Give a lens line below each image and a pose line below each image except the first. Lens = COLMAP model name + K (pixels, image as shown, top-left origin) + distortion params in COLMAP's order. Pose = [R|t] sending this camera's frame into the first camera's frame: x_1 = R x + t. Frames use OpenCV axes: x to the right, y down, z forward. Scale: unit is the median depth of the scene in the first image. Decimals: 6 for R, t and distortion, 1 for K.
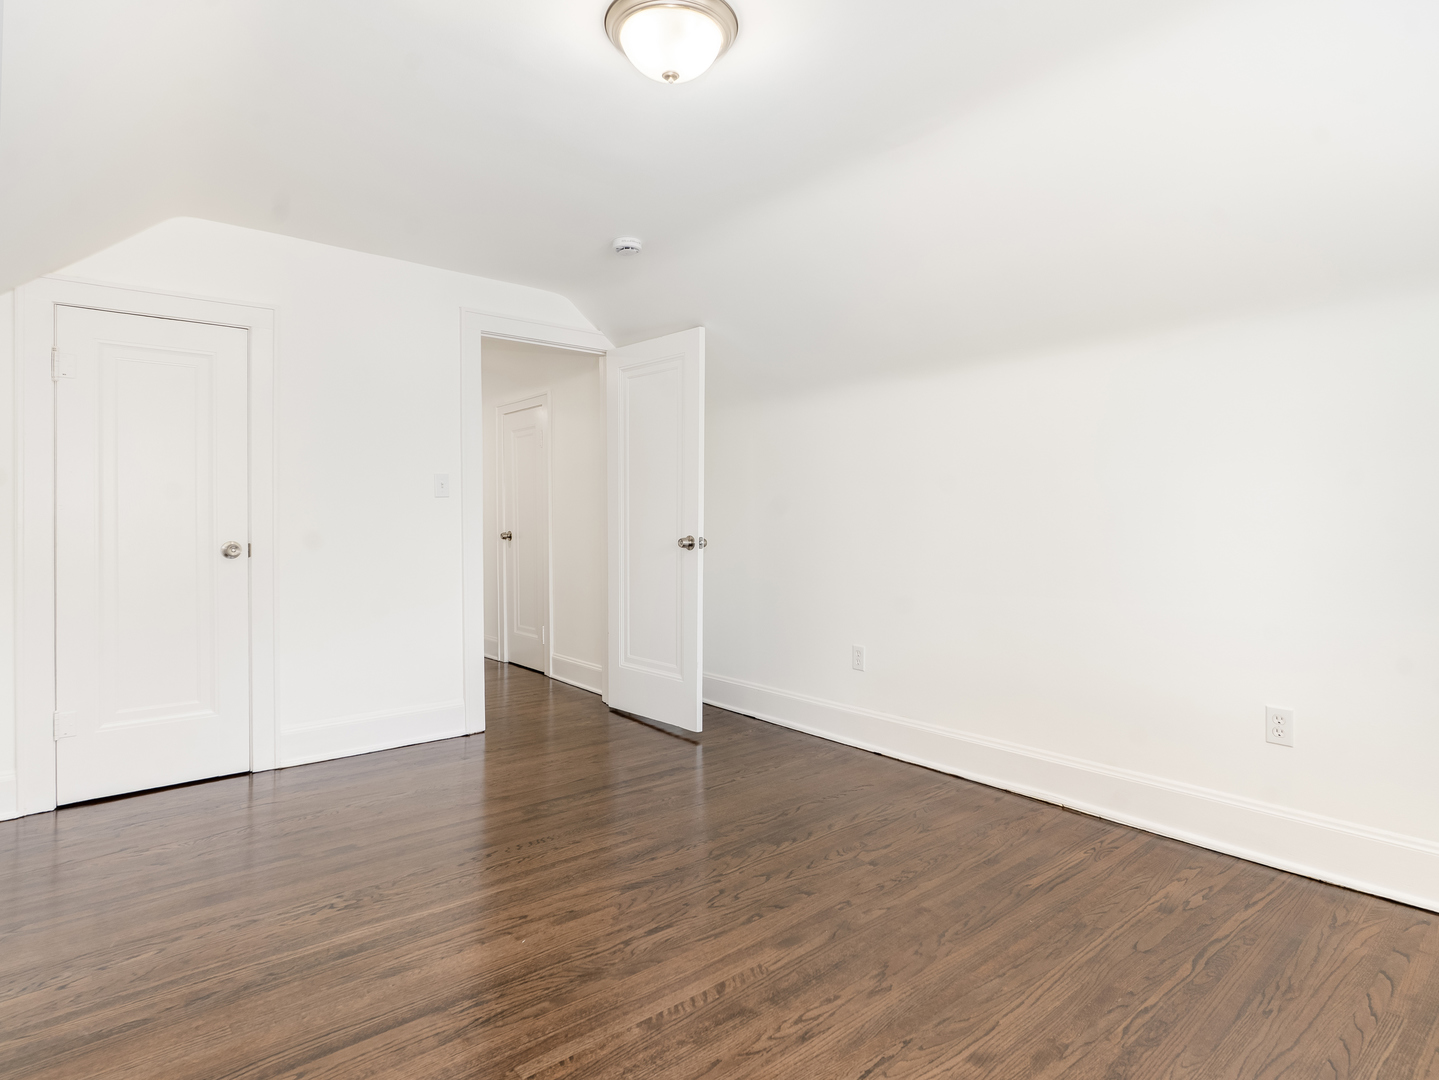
lens RADIAL K [[768.7, 0, 717.3], [0, 768.7, 534.2], [0, 0, 1]] dist [0.001663, -0.000185]
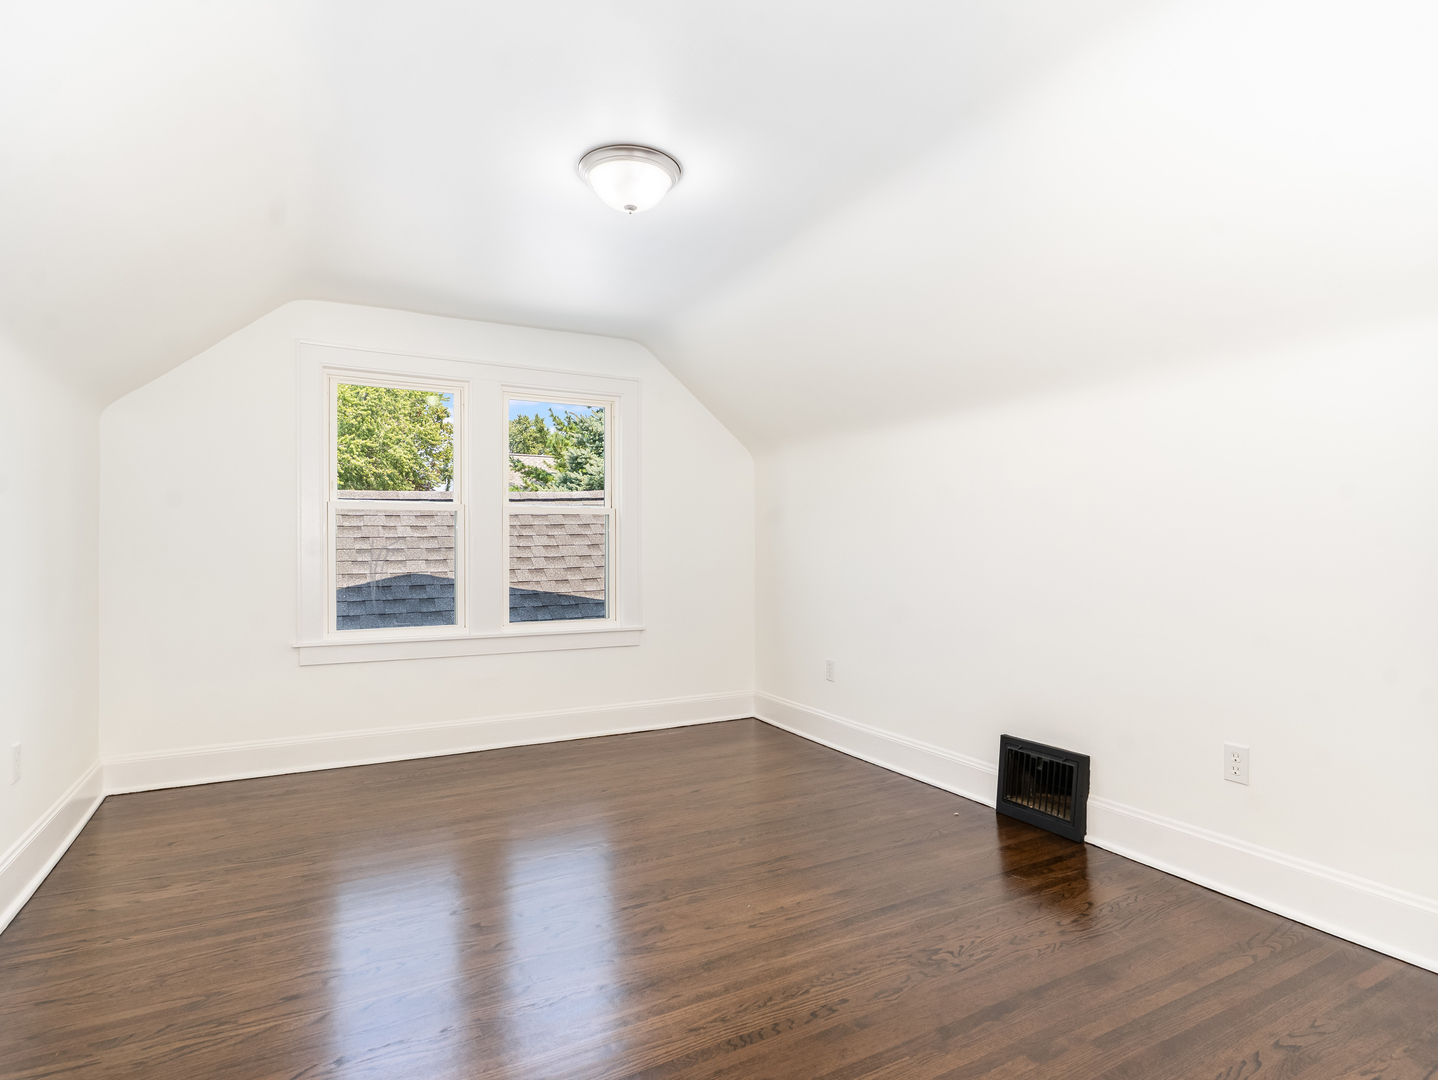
lens RADIAL K [[768.2, 0, 720.2], [0, 768.2, 540.7], [0, 0, 1]] dist [0.001663, -0.000185]
pose [[-0.979294, 0.011185, 0.202133, -0.416178], [0.013014, 0.999886, 0.007720, -0.041035], [-0.202024, 0.010191, -0.979328, 1.980485]]
